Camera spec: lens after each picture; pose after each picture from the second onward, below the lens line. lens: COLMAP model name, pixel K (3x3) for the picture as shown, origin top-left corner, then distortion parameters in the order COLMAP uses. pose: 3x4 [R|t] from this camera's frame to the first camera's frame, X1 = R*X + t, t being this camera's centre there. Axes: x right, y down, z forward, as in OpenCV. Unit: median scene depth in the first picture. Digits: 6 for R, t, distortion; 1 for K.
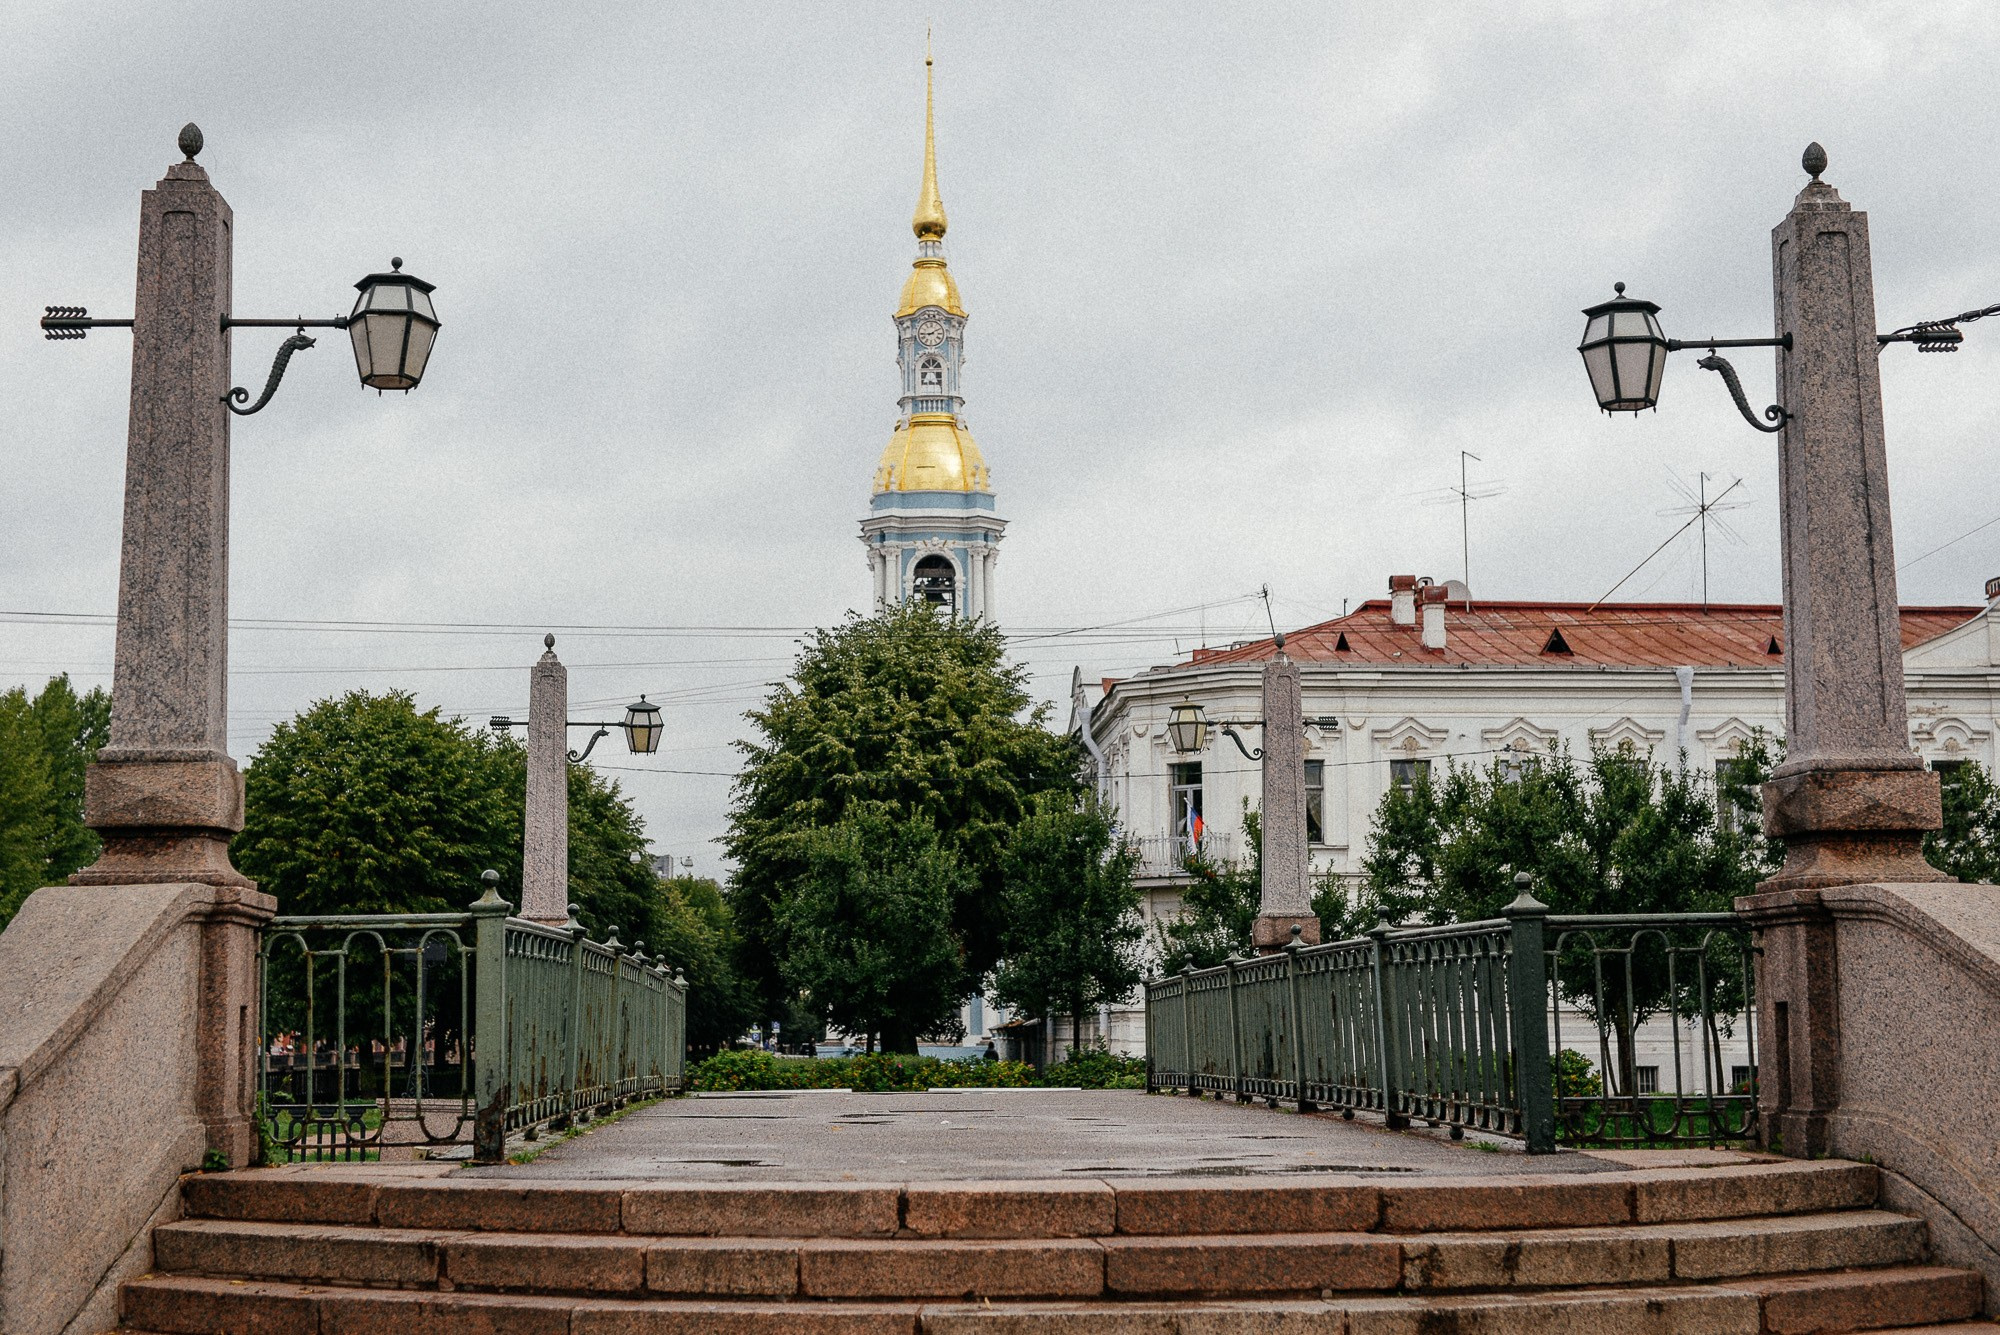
lens RADIAL K [[2852.3, 0, 929.3], [0, 2852.3, 678.2], [0, 0, 1]] dist [0.003815, 0.000000]
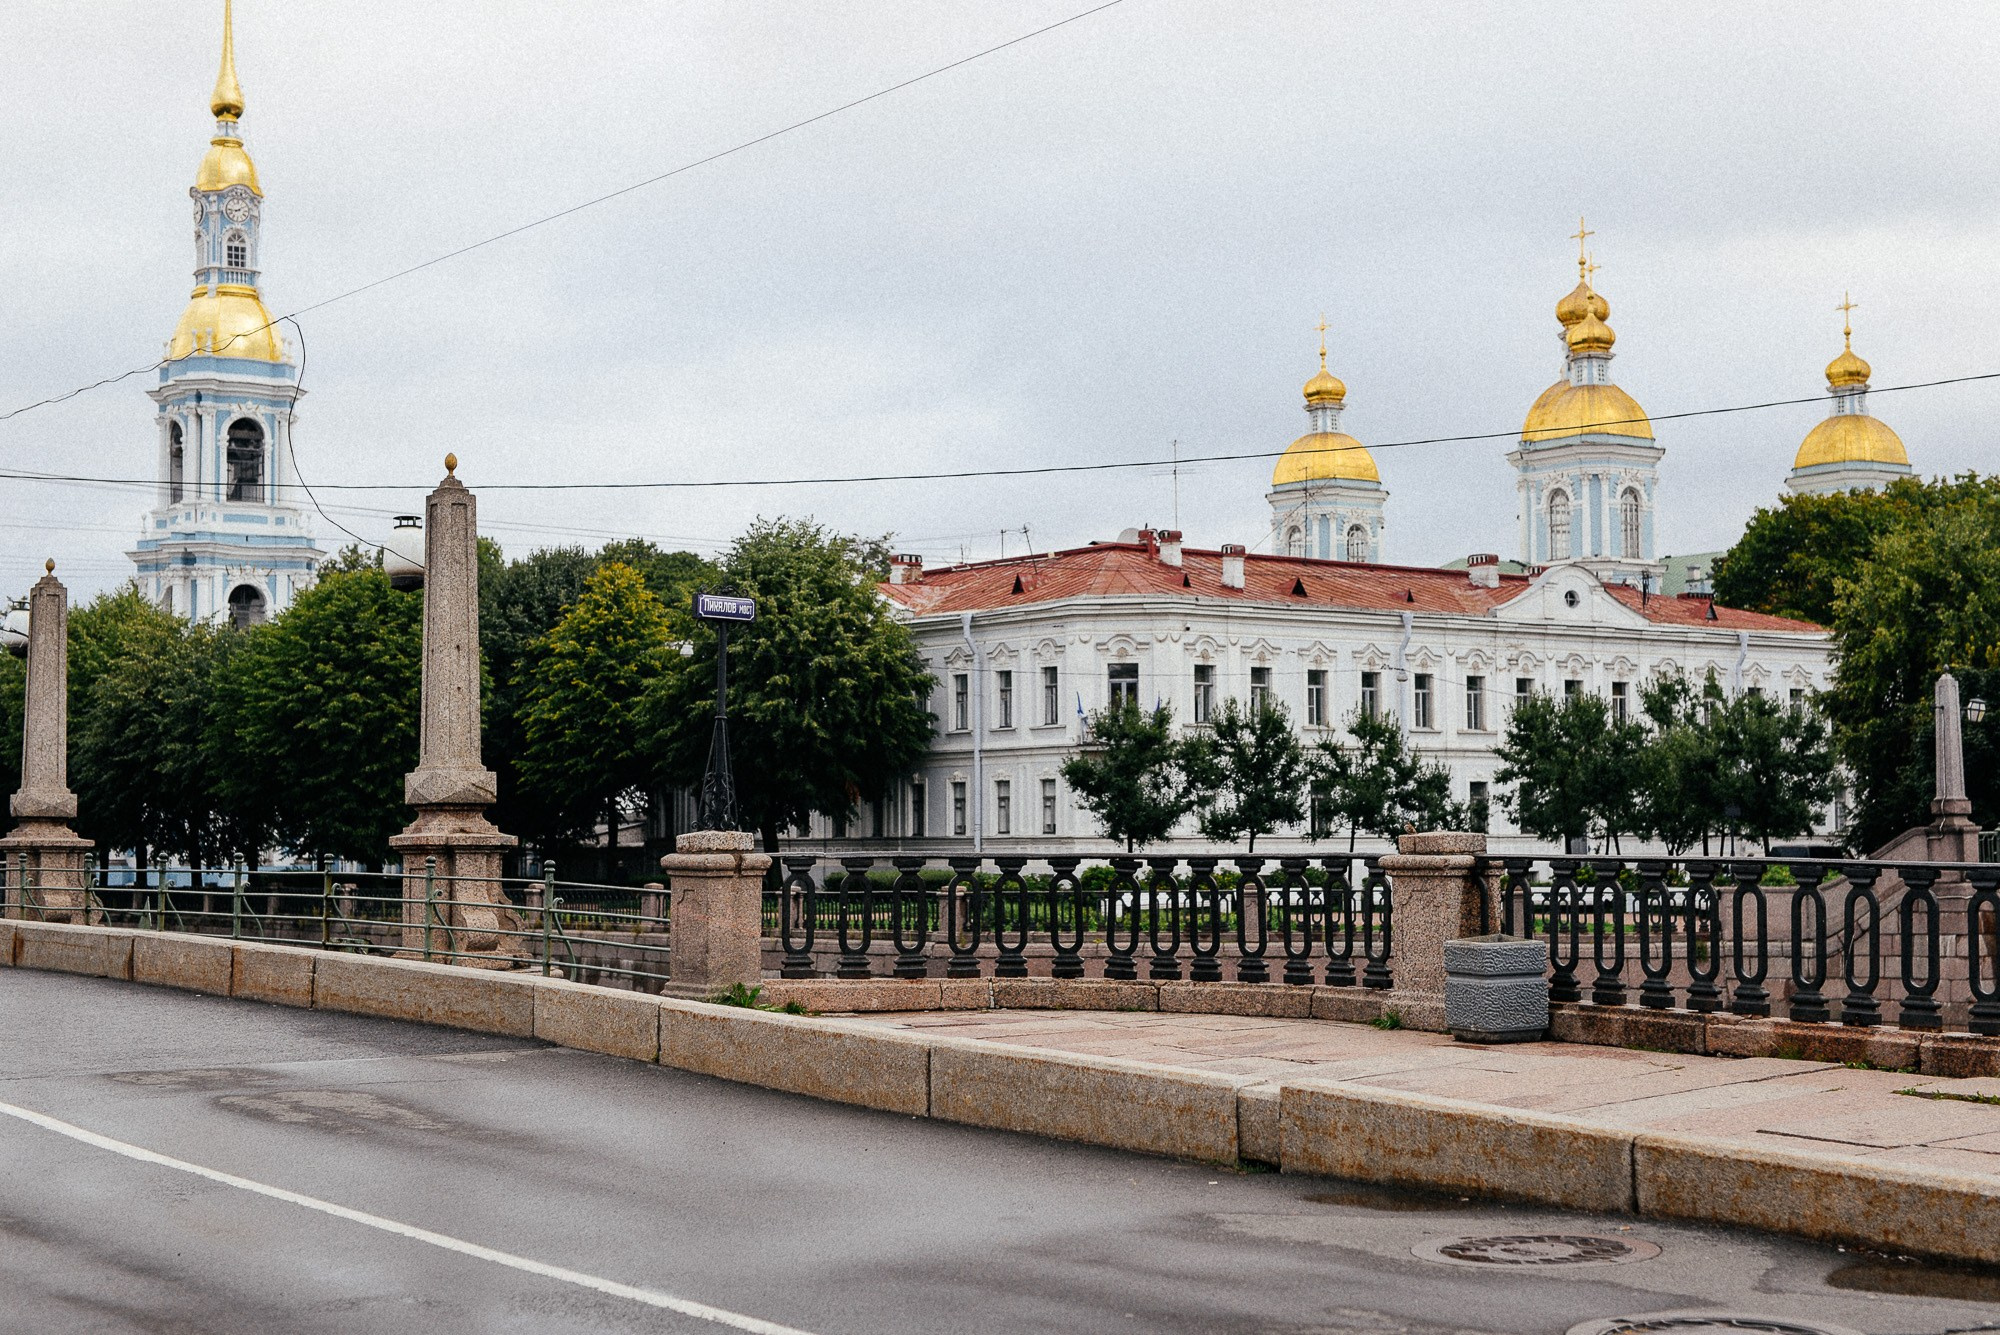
lens RADIAL K [[2852.3, 0, 996.0], [0, 2852.3, 657.5], [0, 0, 1]] dist [0.003815, 0.000000]
pose [[0.862551, 0.035993, 0.504688, -0.577632], [-0.062222, 0.997441, 0.035208, -0.016364], [-0.502129, -0.061772, 0.862584, -0.164149]]
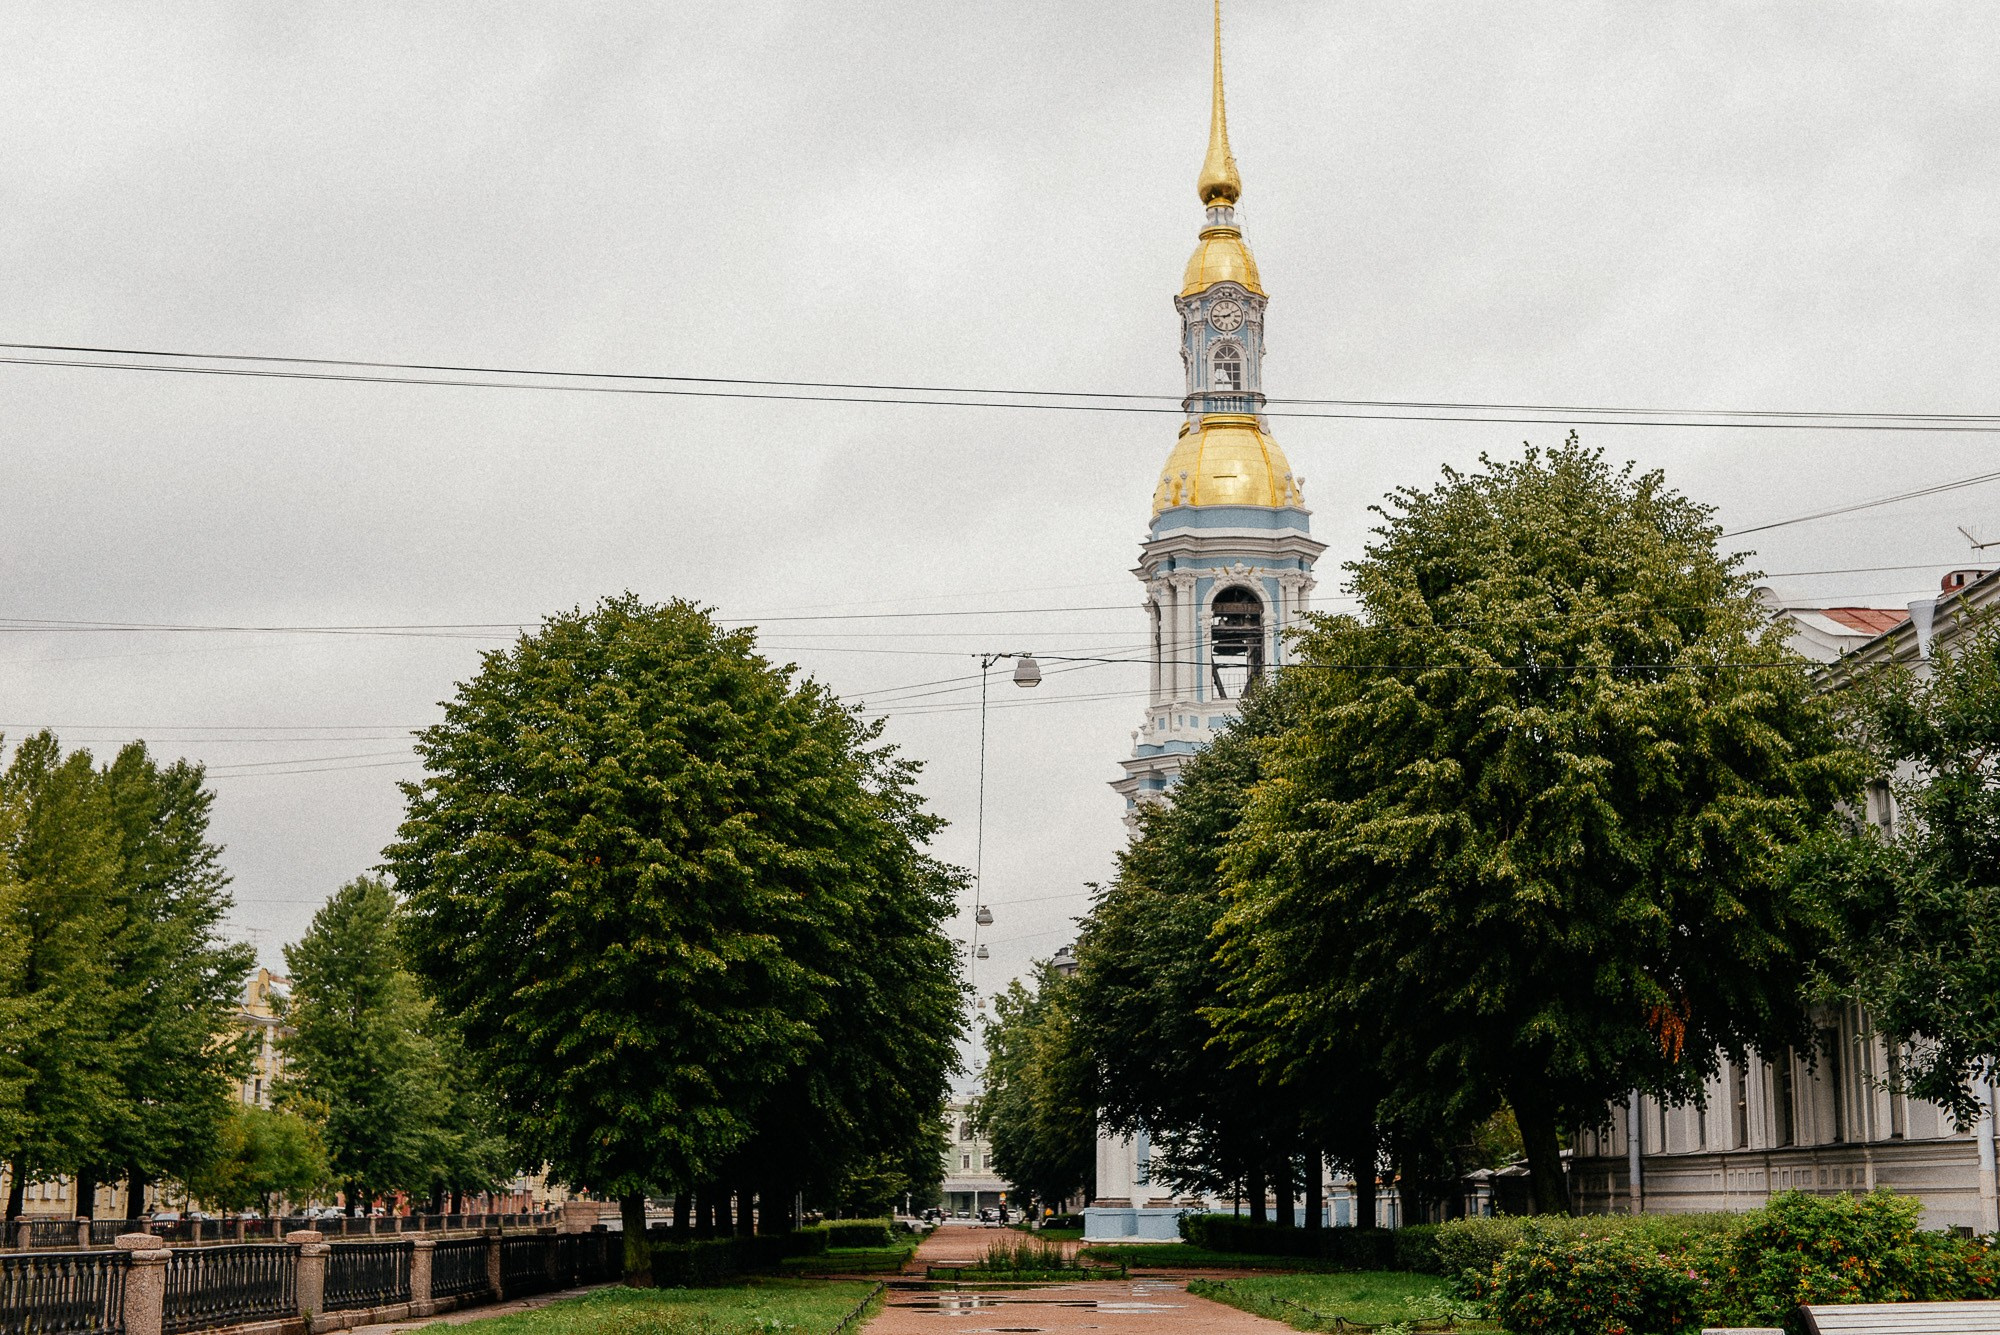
lens RADIAL K [[2852.3, 0, 1003.0], [0, 2852.3, 664.2], [0, 0, 1]] dist [0.003815, 0.000000]
pose [[0.999986, 0.004462, -0.002888, -0.119047], [-0.004634, 0.998035, -0.062483, 0.055825], [0.002603, 0.062495, 0.998042, 0.403608]]
